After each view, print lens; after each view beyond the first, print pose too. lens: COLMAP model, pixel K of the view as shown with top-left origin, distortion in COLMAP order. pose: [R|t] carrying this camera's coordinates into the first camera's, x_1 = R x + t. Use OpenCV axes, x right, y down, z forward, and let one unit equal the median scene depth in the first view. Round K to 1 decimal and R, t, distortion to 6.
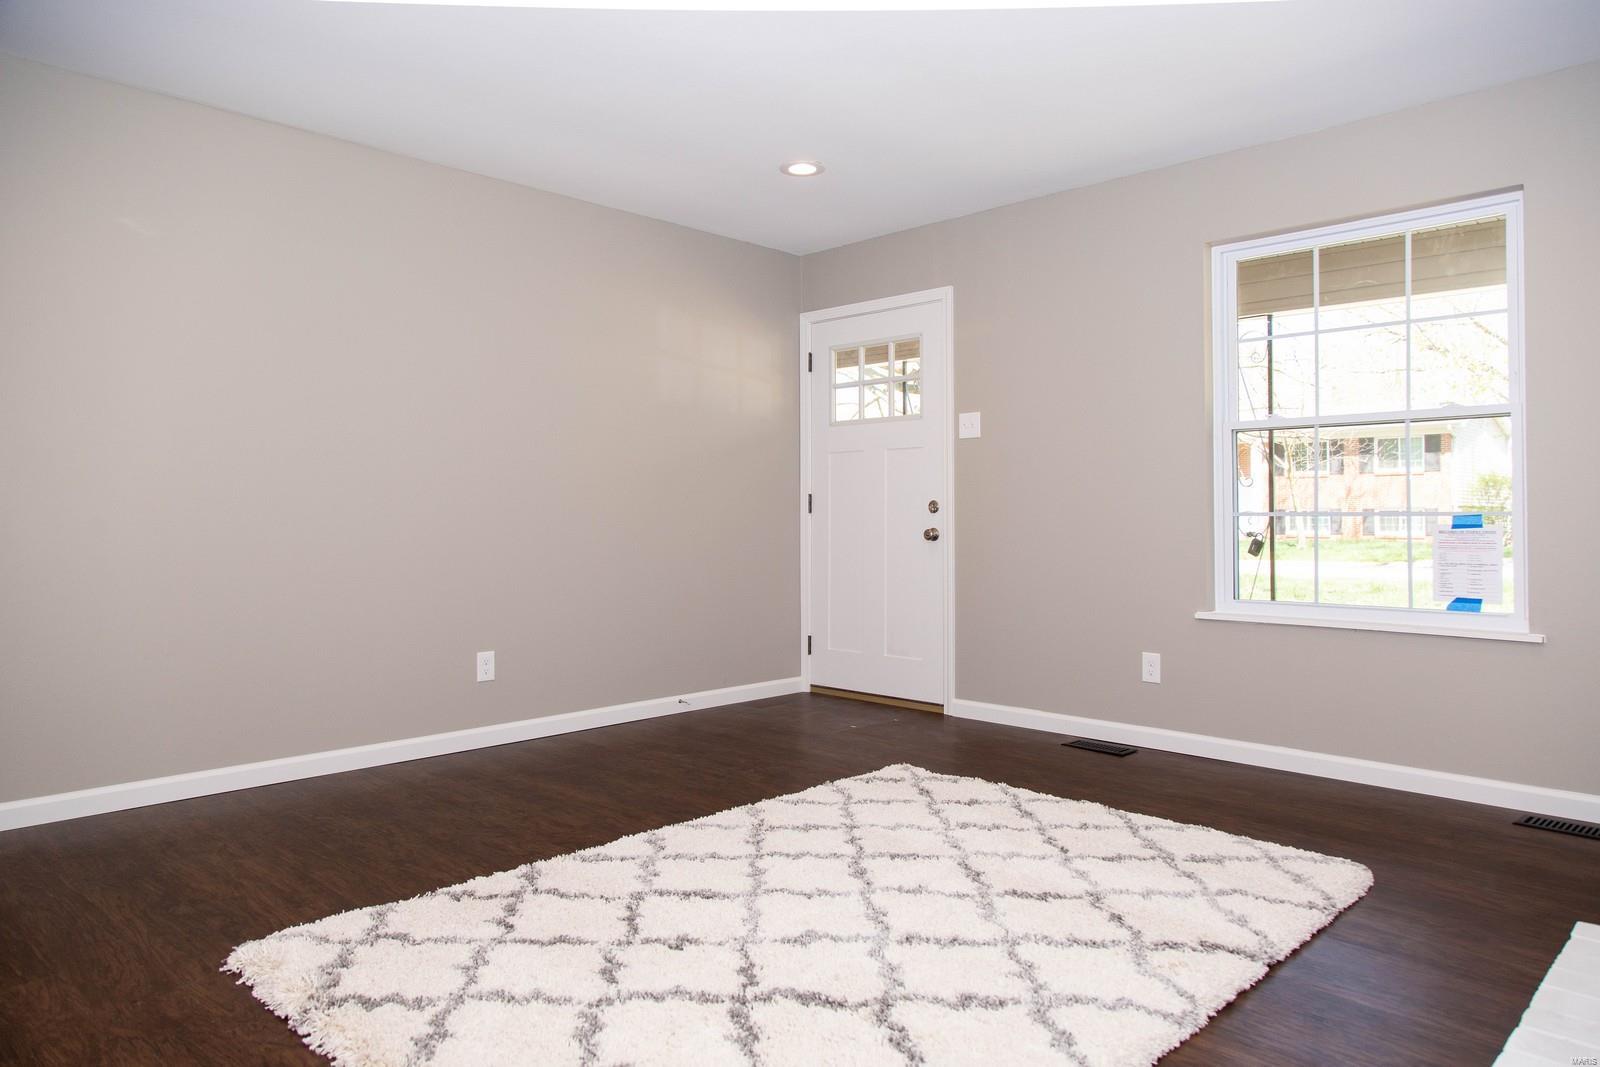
lens RADIAL K [[1073.9, 0, 813.4], [0, 1073.9, 521.8], [0, 0, 1]] dist [-0.003682, -0.001878]
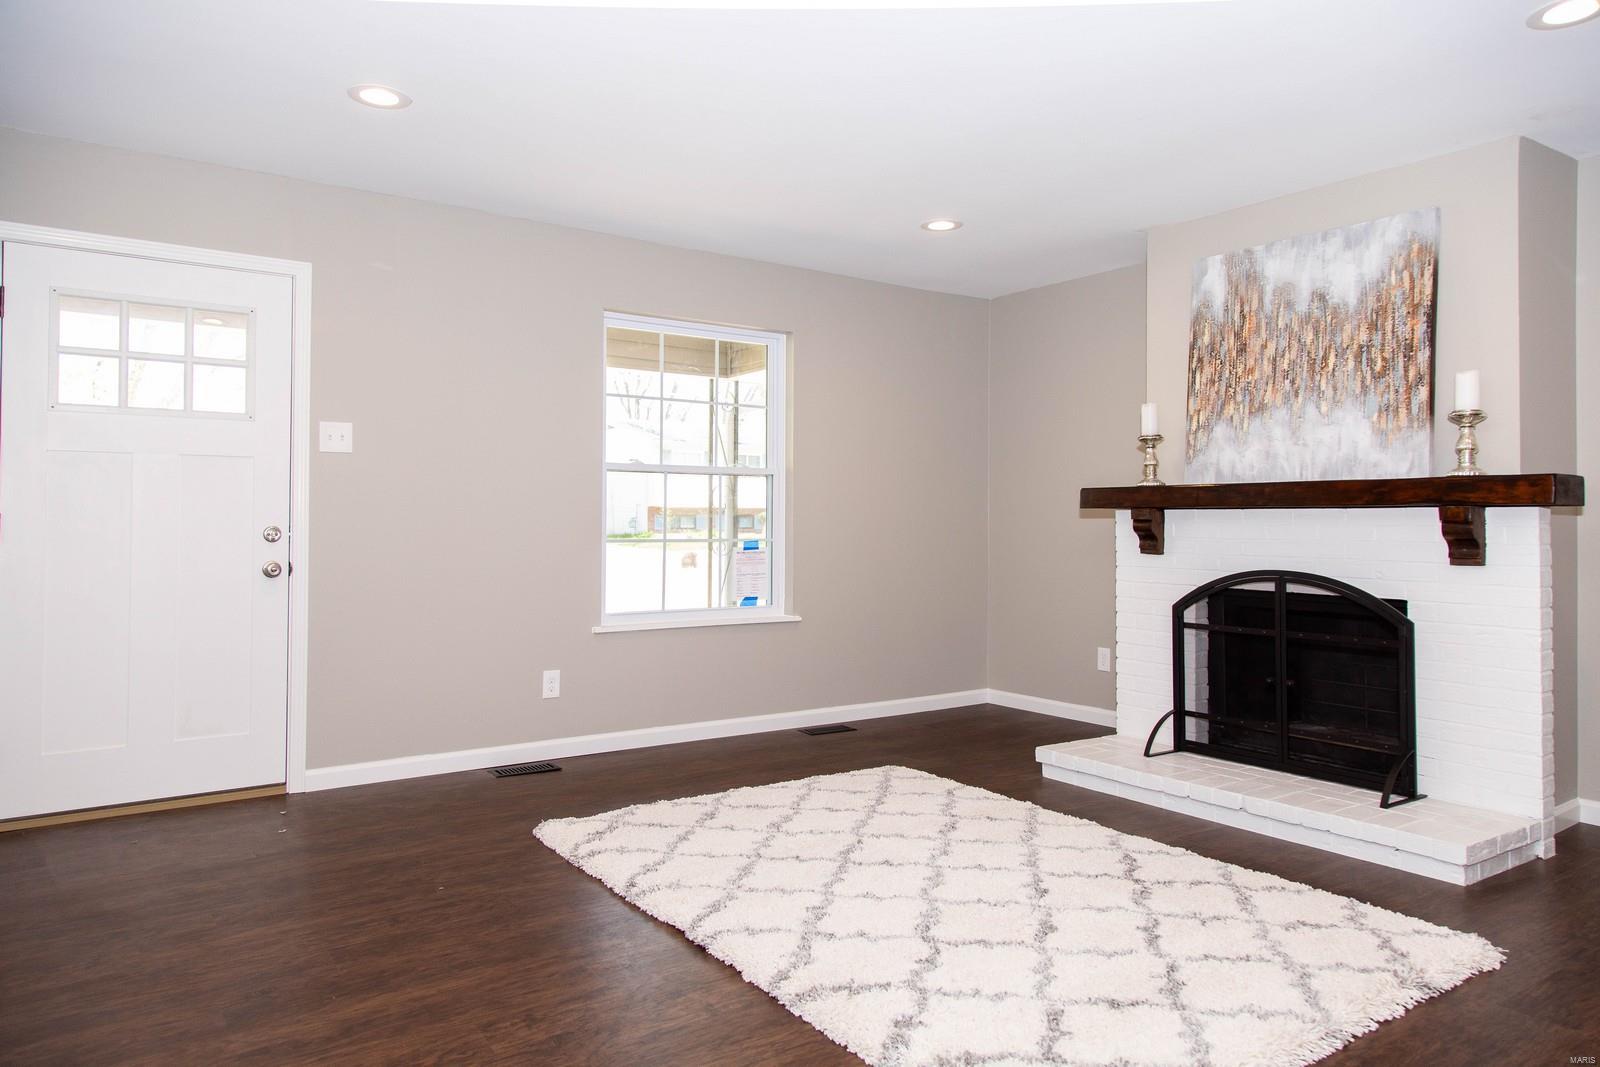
lens RADIAL K [[1073.9, 0, 812.5], [0, 1073.9, 530.6], [0, 0, 1]] dist [-0.003682, -0.001878]
pose [[0.200307, -0.003488, 0.979727, -0.707910], [0.008975, 0.999958, 0.001725, -0.017865], [-0.979692, 0.008447, 0.200330, 0.554957]]
